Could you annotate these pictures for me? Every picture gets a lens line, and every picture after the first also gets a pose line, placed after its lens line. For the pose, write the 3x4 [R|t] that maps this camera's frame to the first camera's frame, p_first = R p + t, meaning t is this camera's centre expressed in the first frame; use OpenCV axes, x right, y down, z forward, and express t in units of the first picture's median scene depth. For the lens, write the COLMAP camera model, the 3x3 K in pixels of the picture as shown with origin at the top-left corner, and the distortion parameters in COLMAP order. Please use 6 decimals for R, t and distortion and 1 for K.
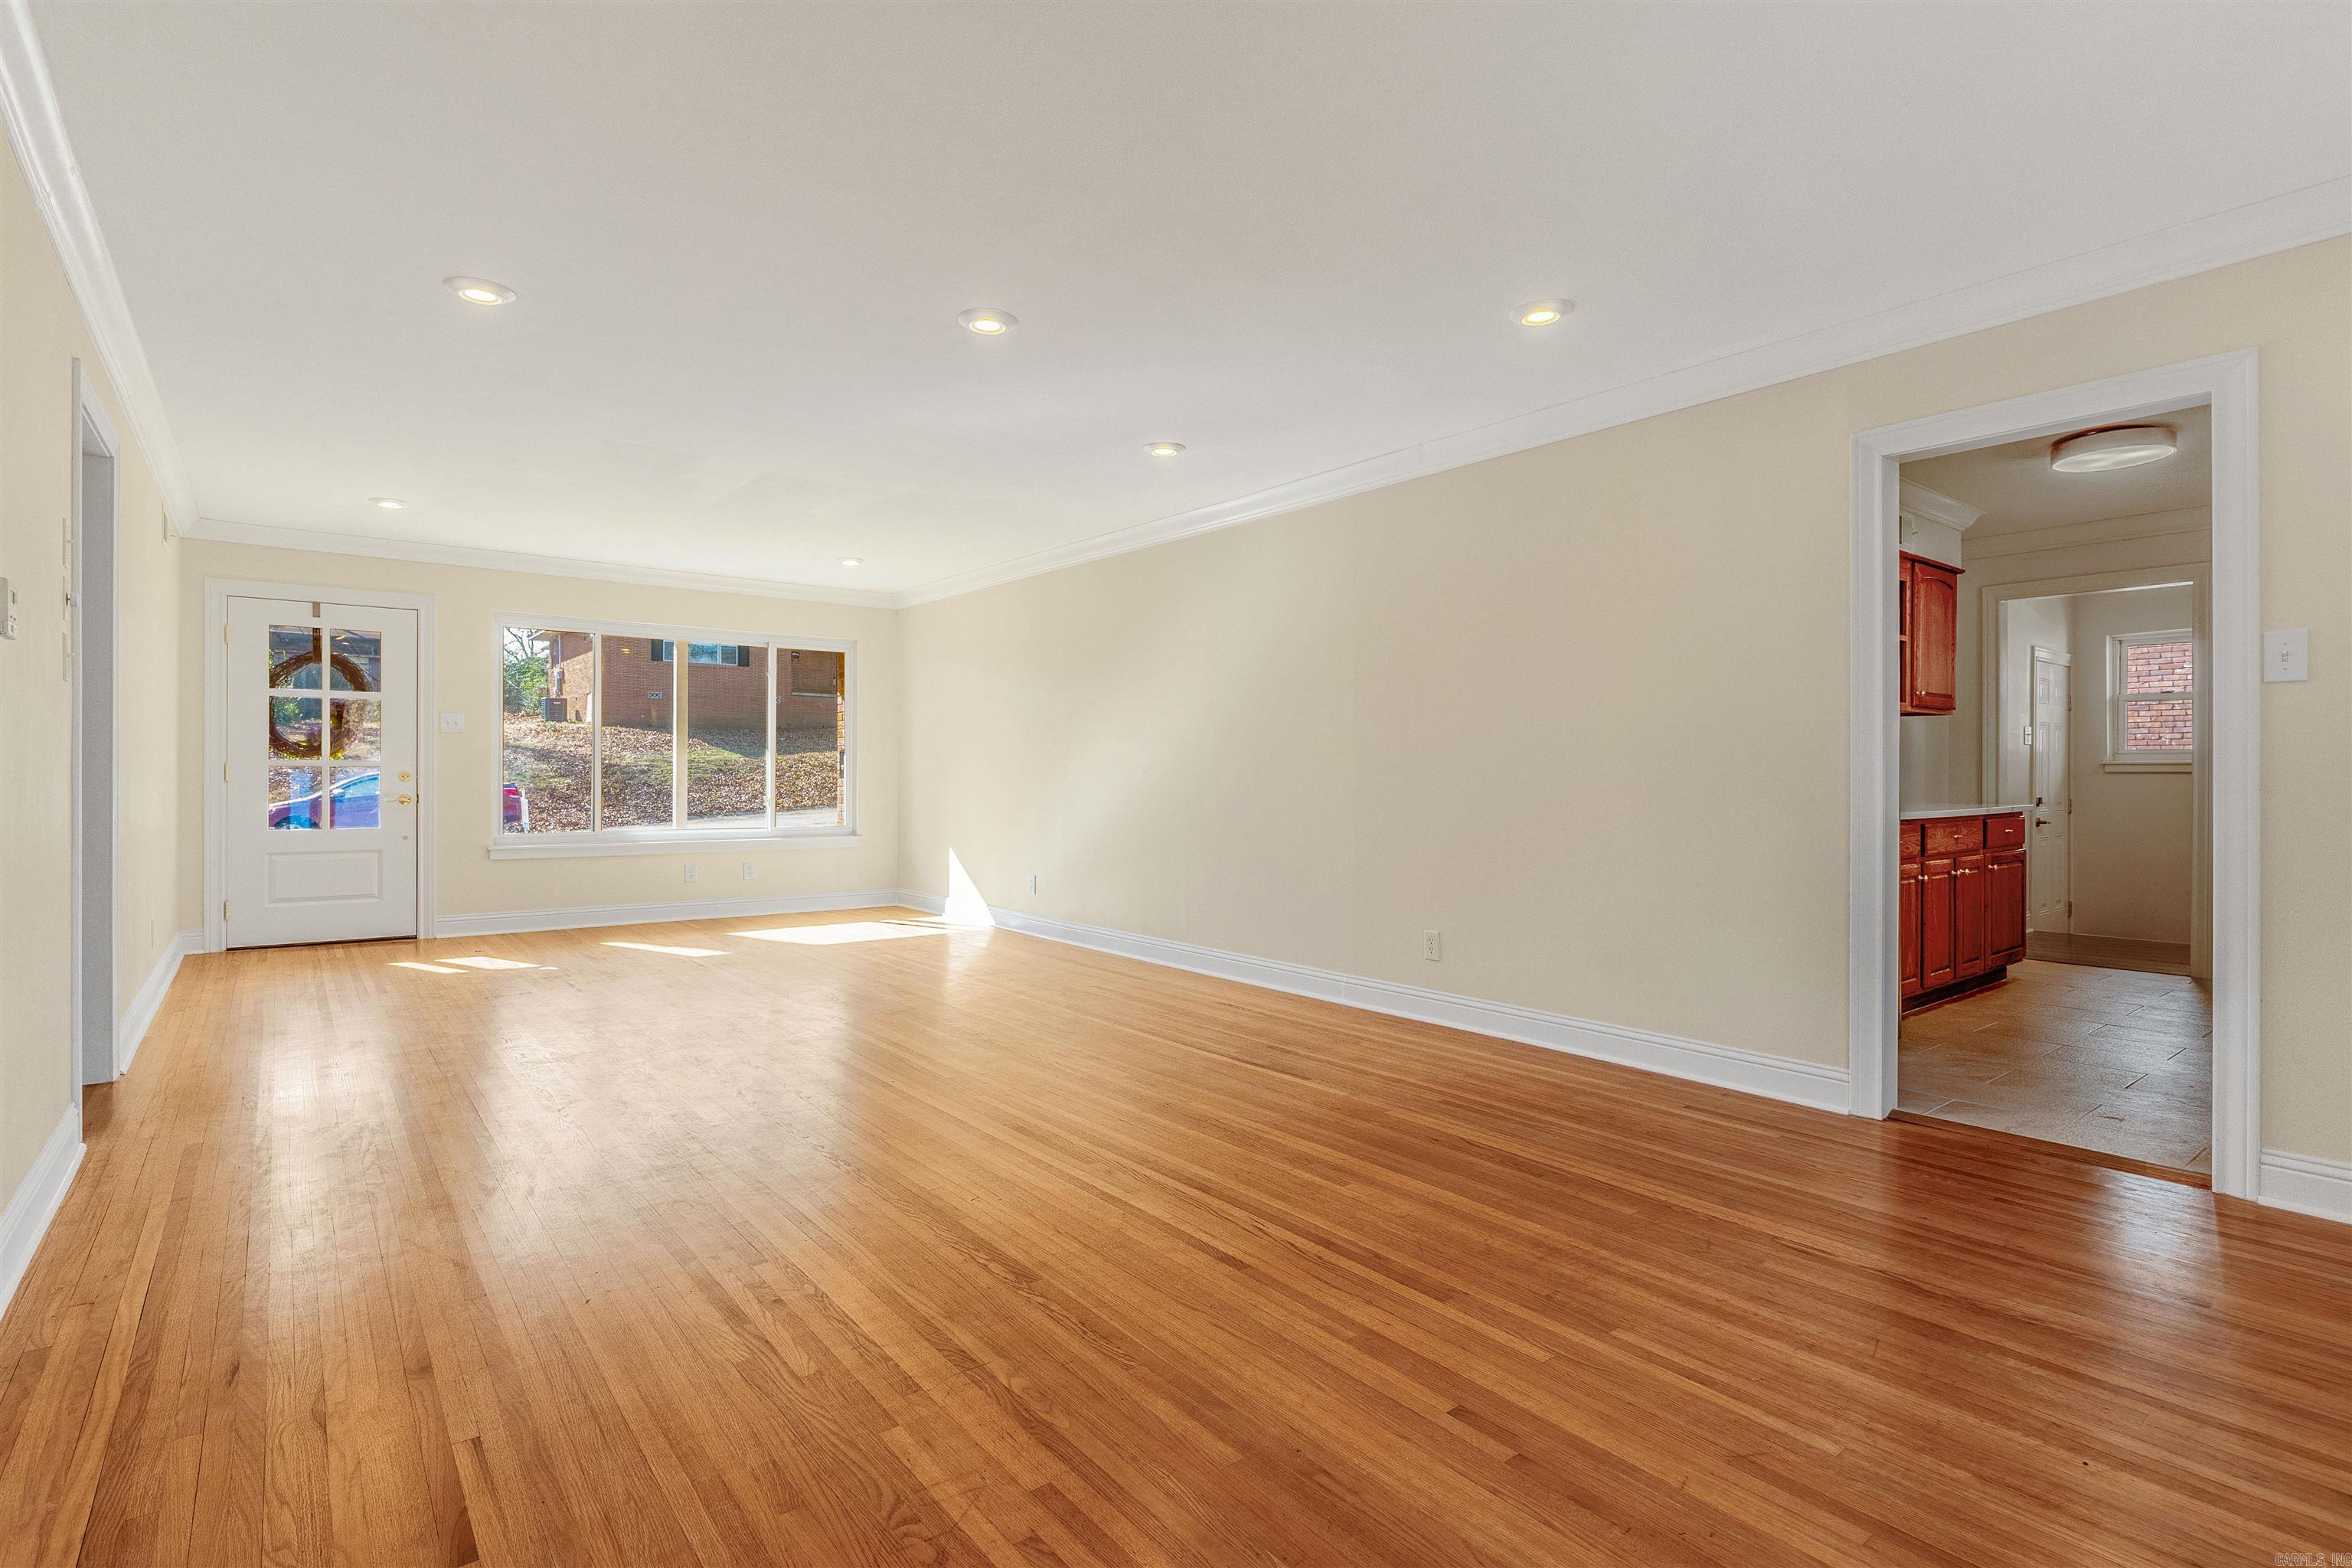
lens RADIAL K [[1123.3, 0, 1164.3], [0, 1123.3, 772.7], [0, 0, 1]] dist [-0.002727, -0.000711]
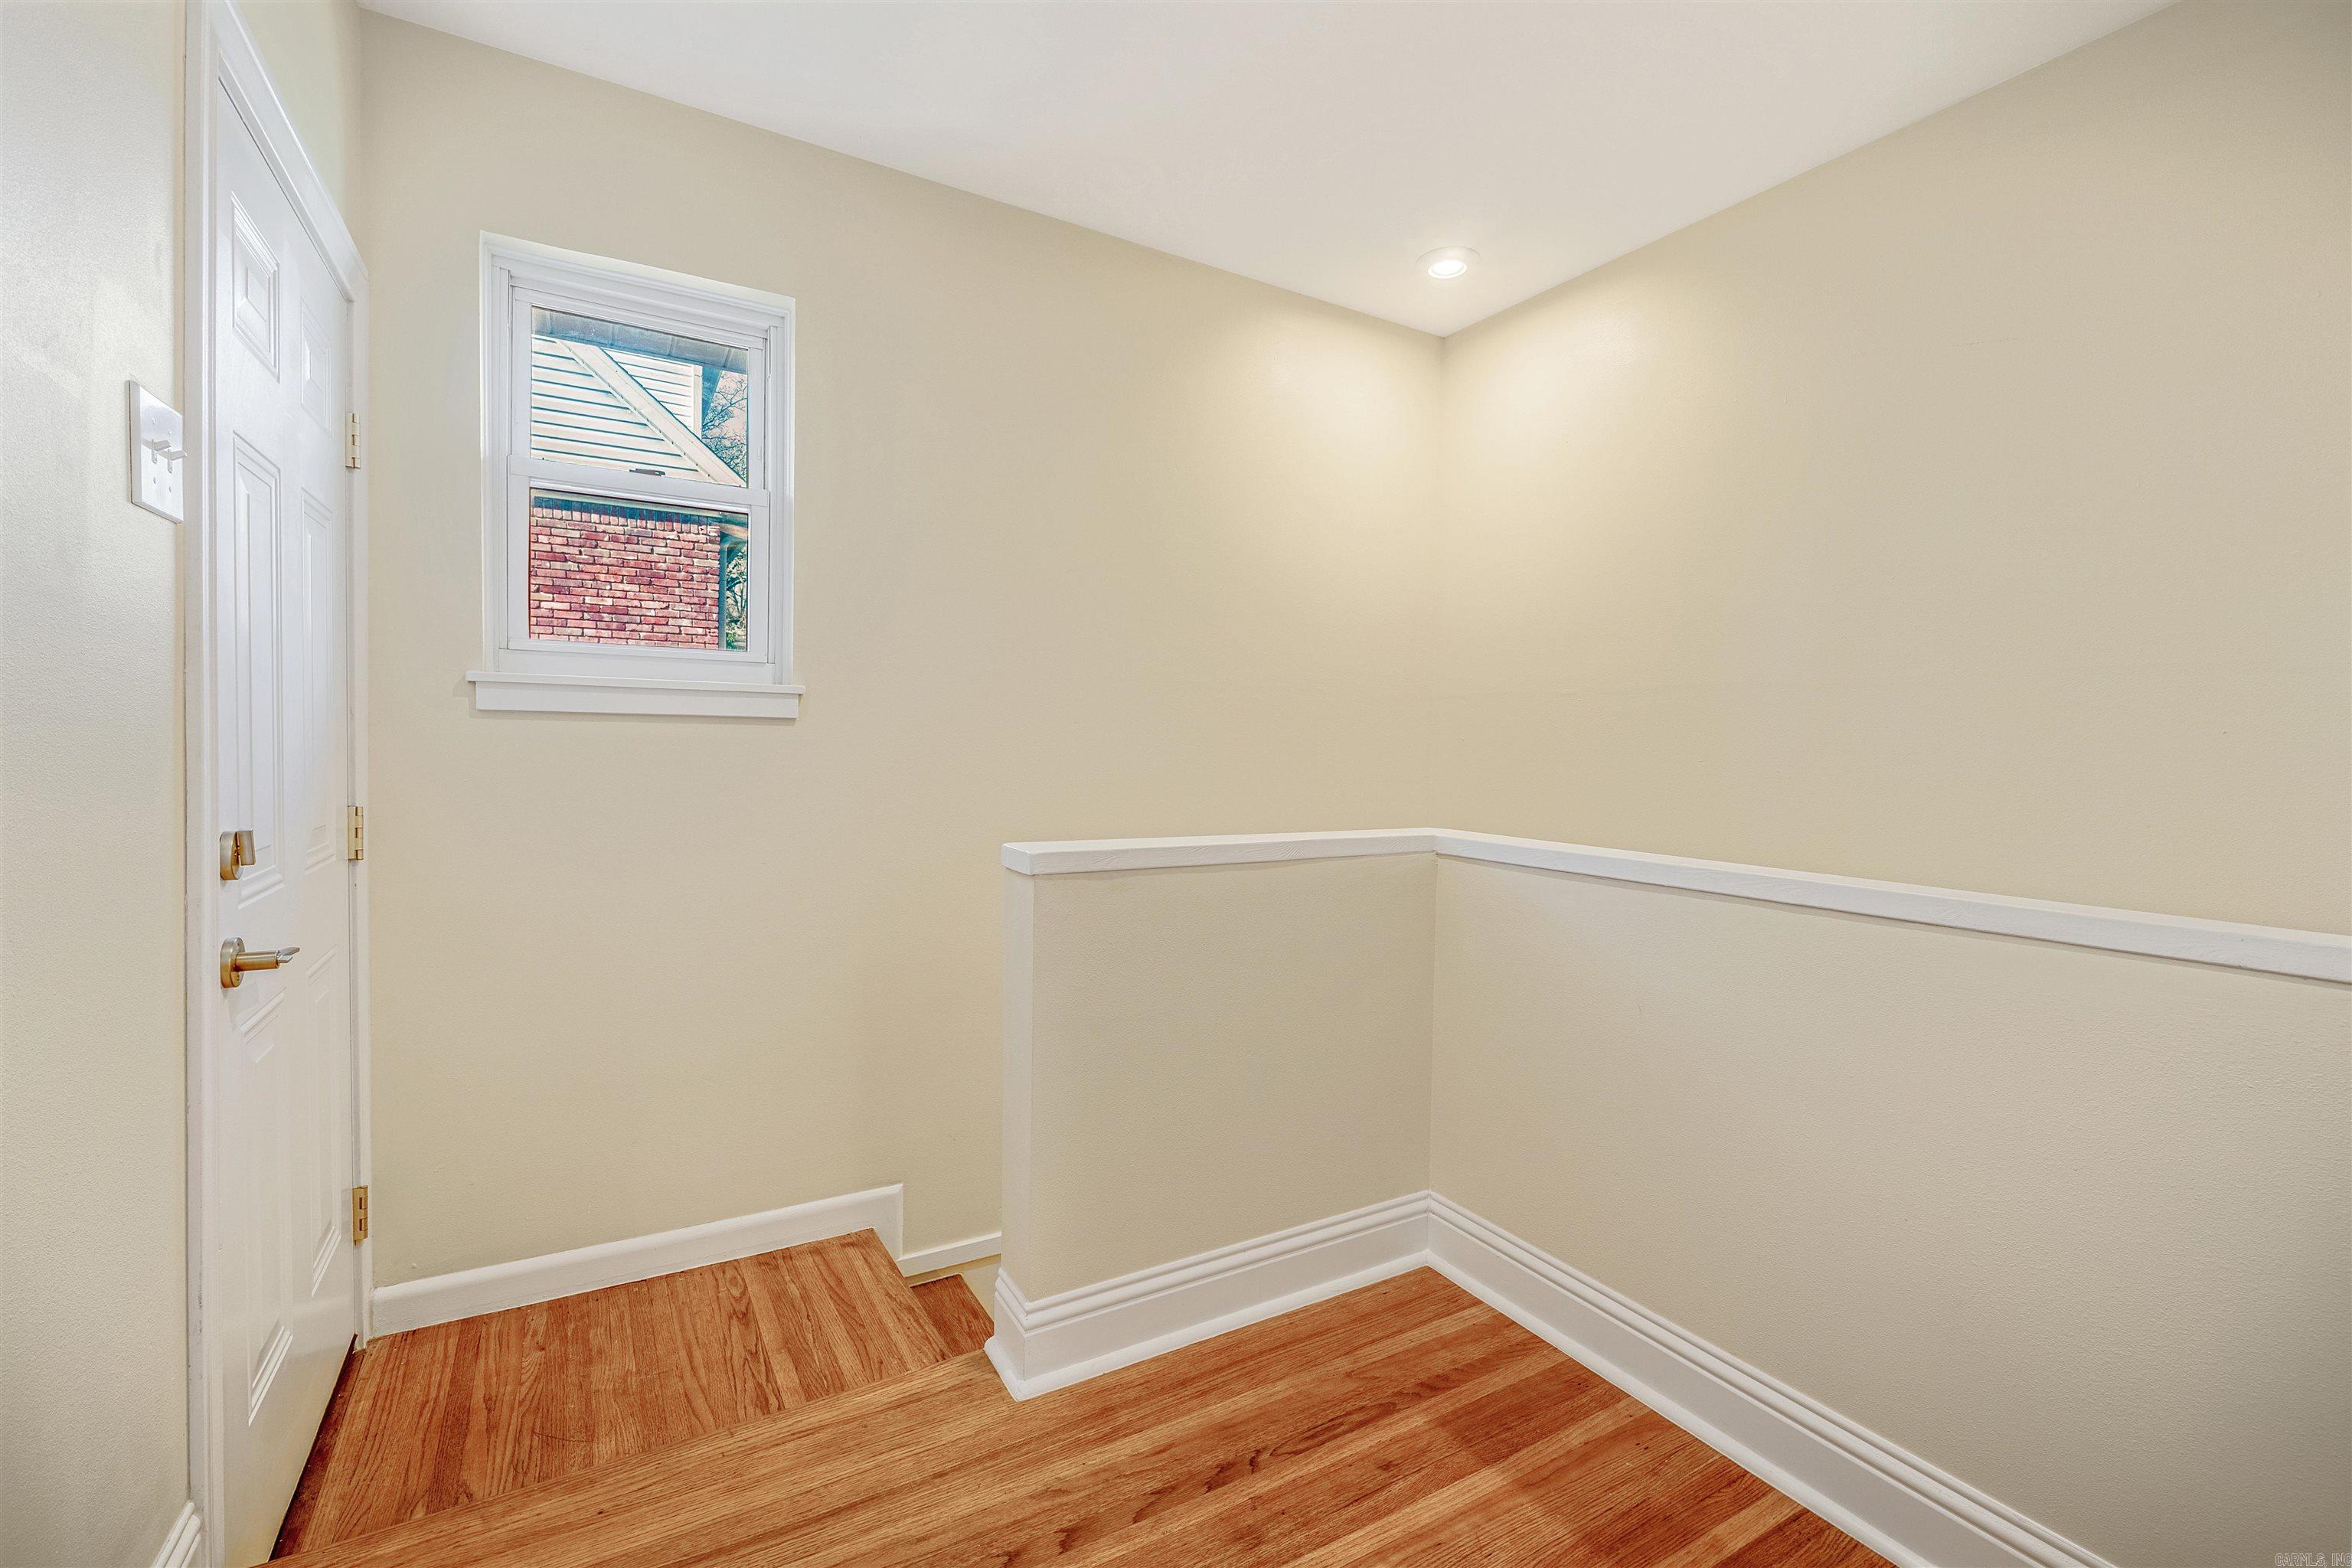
lens RADIAL K [[1006.5, 0, 1174.6], [0, 1006.5, 776.0], [0, 0, 1]] dist [-0.003059, -0.001287]
pose [[0.149094, -0.033218, 0.988265, 0.690601], [-0.020256, 0.999123, 0.036639, 0.003574], [-0.988616, -0.025481, 0.148290, 0.887471]]
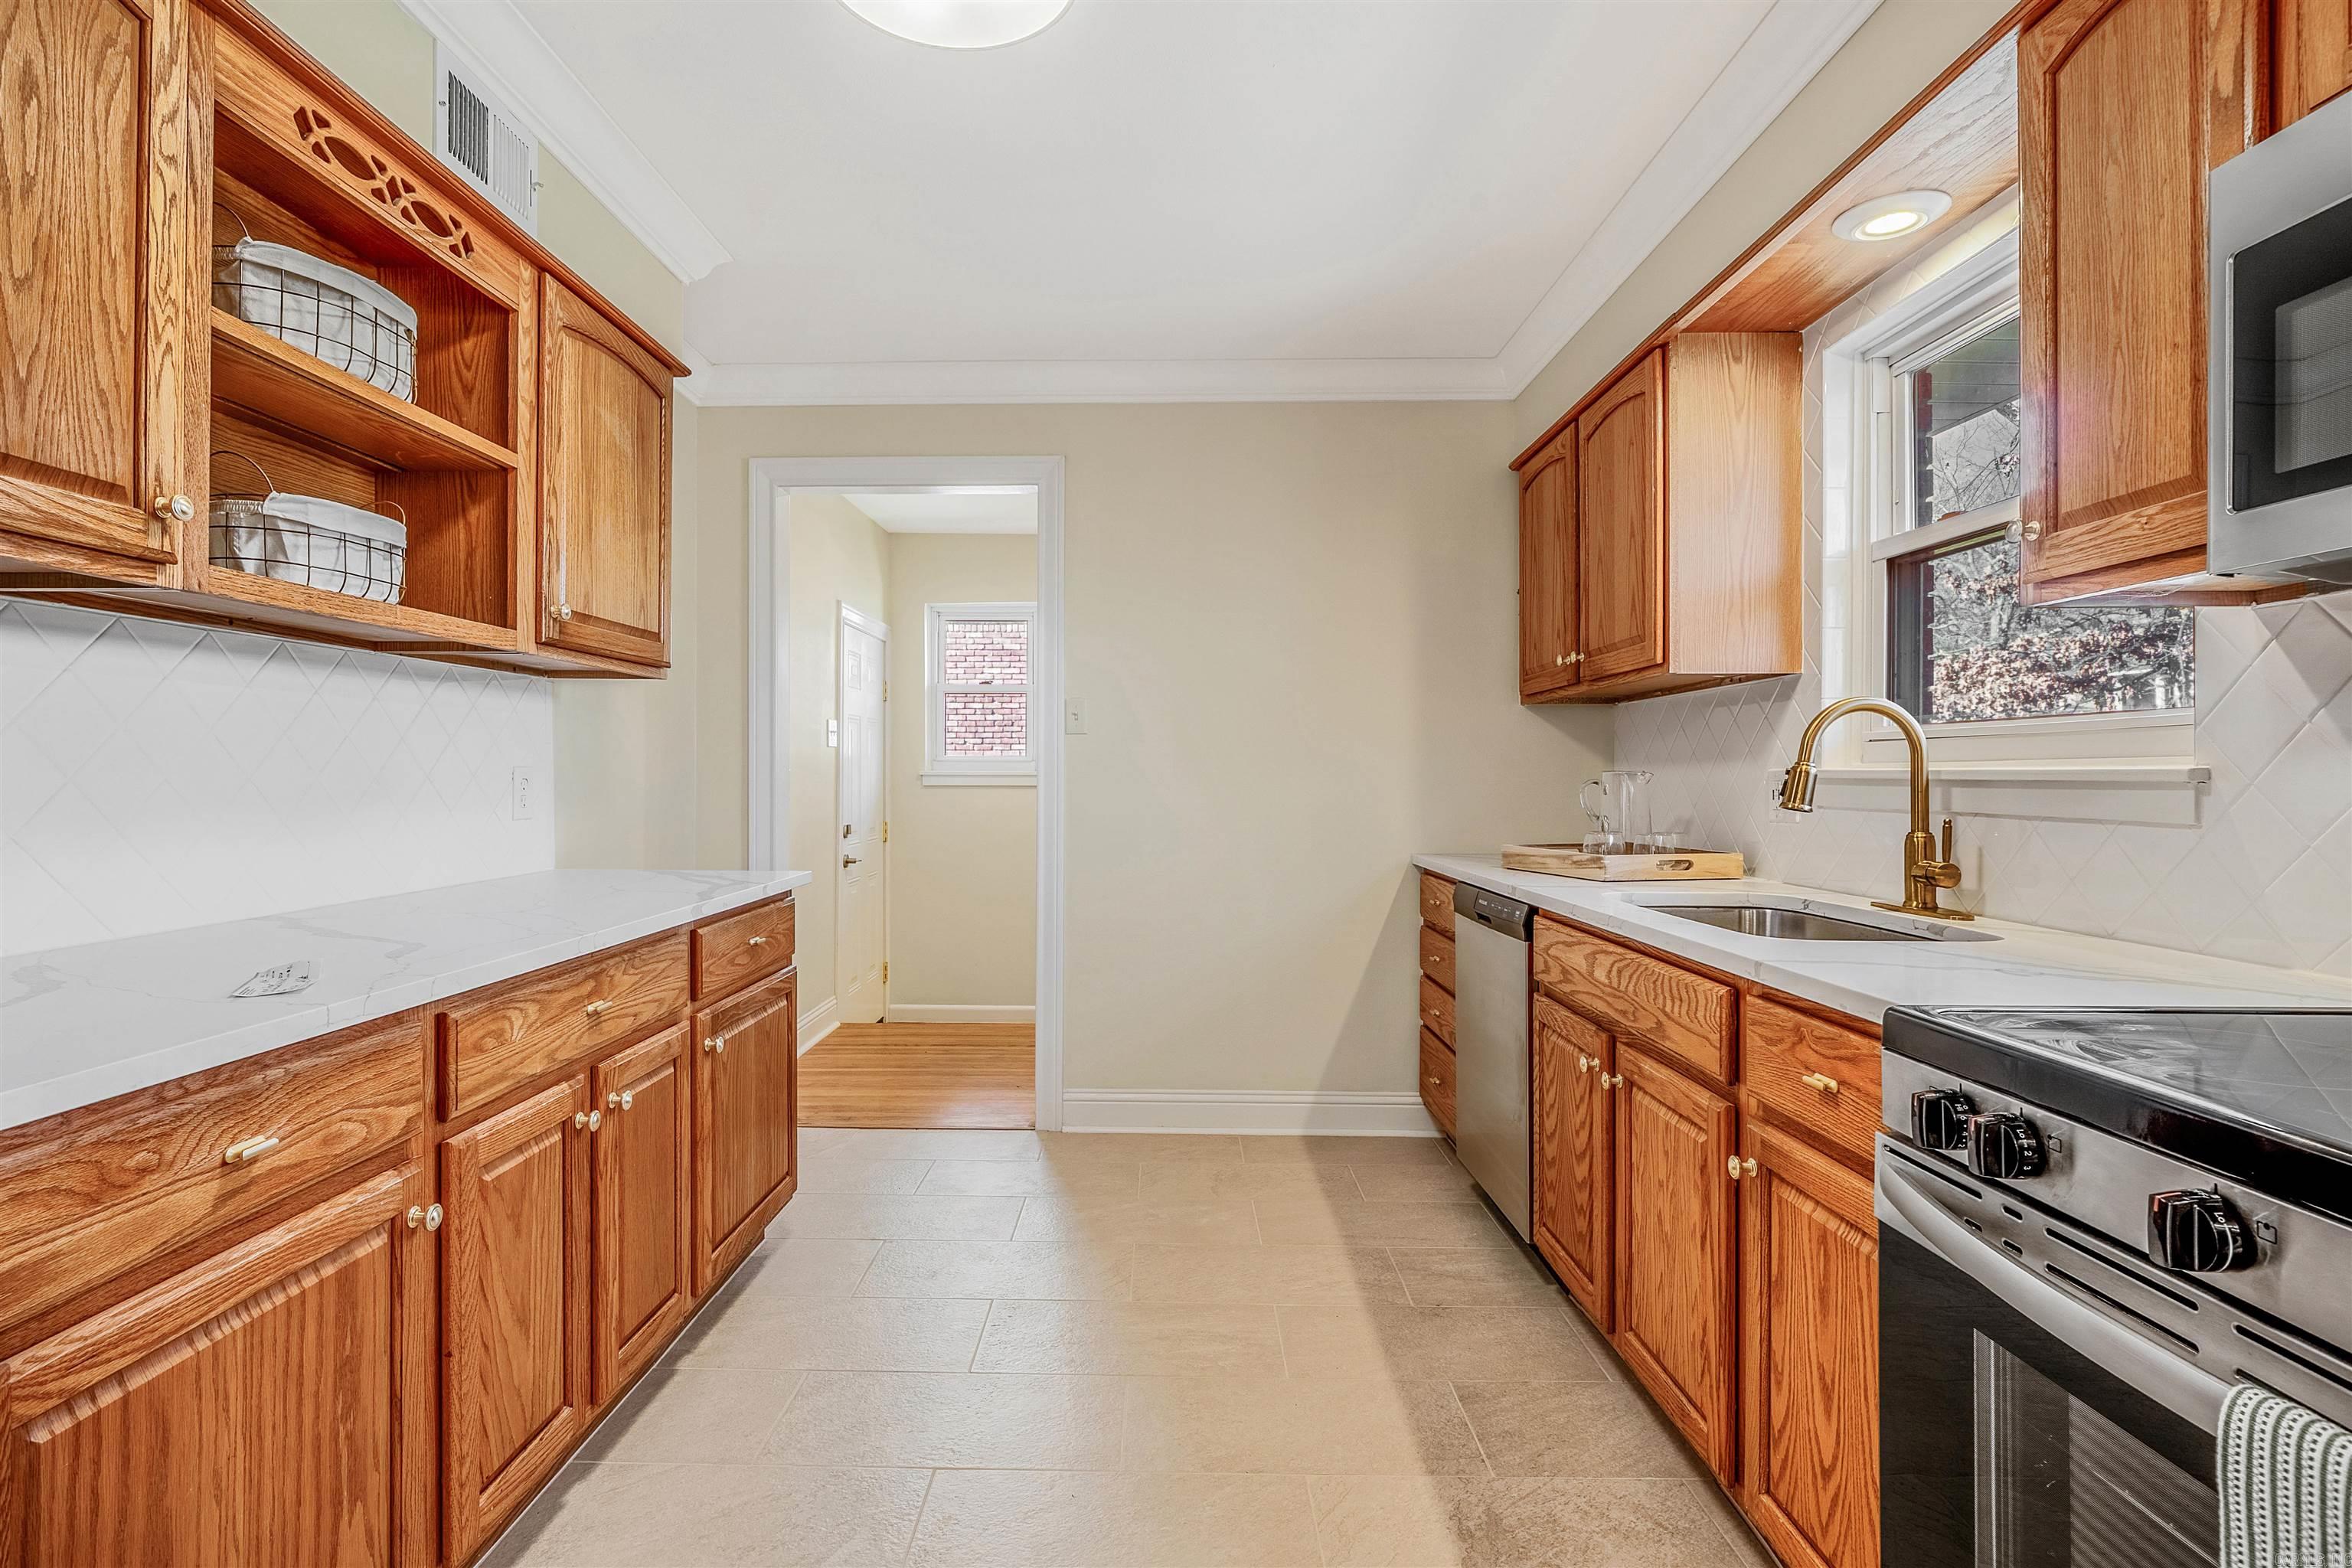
lens RADIAL K [[1123.3, 0, 1155.0], [0, 1123.3, 801.2], [0, 0, 1]] dist [-0.002727, -0.000711]
pose [[0.617668, -0.016871, 0.786258, 0.389019], [-0.005646, 0.999649, 0.025885, -0.012258], [-0.786419, -0.020427, 0.617356, 0.467412]]
